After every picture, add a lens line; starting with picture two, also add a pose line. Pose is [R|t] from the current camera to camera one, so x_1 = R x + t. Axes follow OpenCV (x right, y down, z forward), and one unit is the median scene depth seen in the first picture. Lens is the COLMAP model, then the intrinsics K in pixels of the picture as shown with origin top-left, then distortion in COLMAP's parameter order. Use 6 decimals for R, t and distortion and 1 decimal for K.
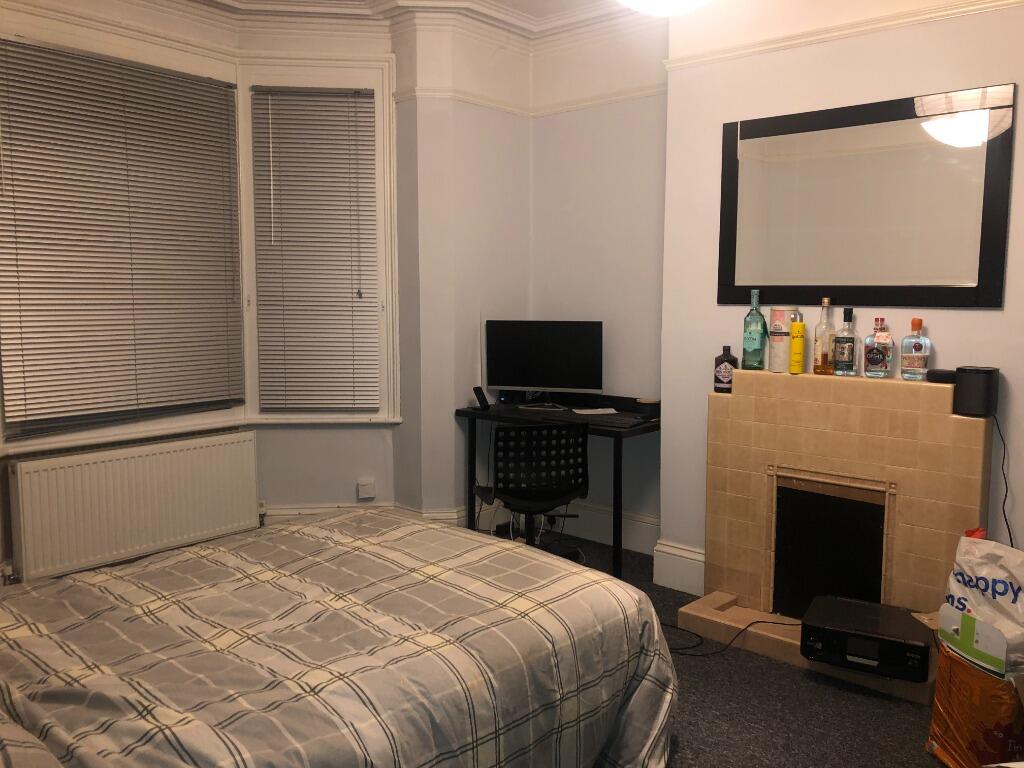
lens RADIAL K [[845.5, 0, 514.1], [0, 845.5, 376.0], [0, 0, 1]] dist [0.072235, -0.111294]
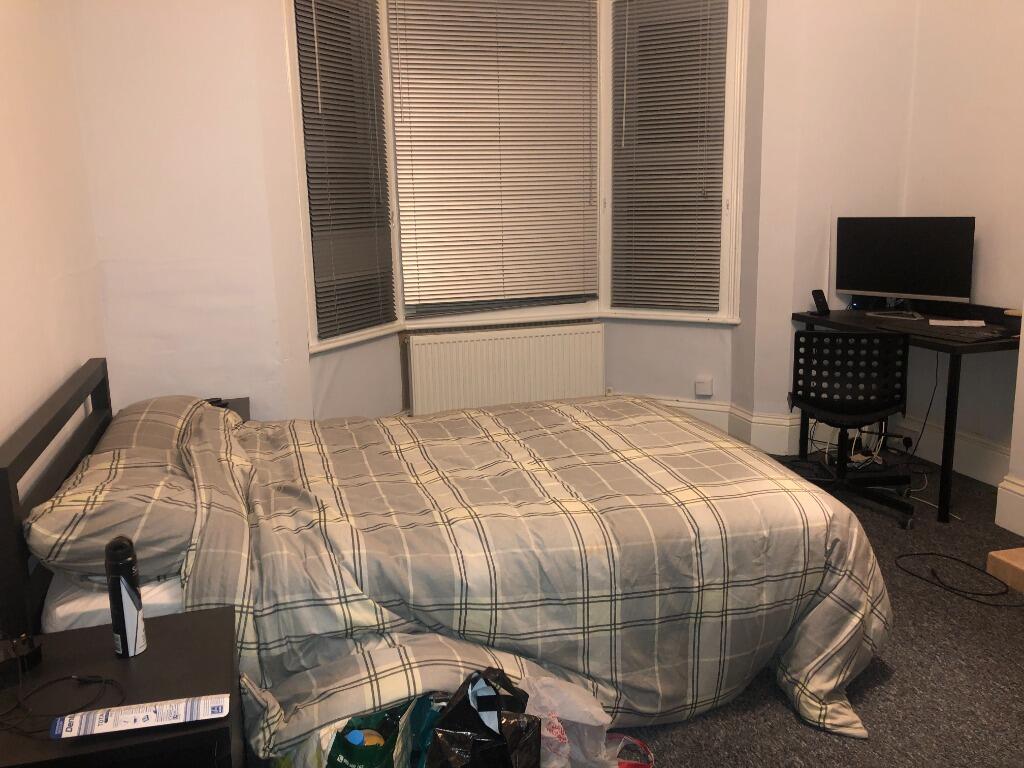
lens RADIAL K [[845.5, 0, 514.1], [0, 845.5, 376.0], [0, 0, 1]] dist [0.072235, -0.111294]
pose [[0.836610, 0.088829, -0.540548, 0.359306], [-0.027942, 0.992400, 0.119837, 0.006768], [0.547085, -0.085152, 0.832735, 0.035451]]
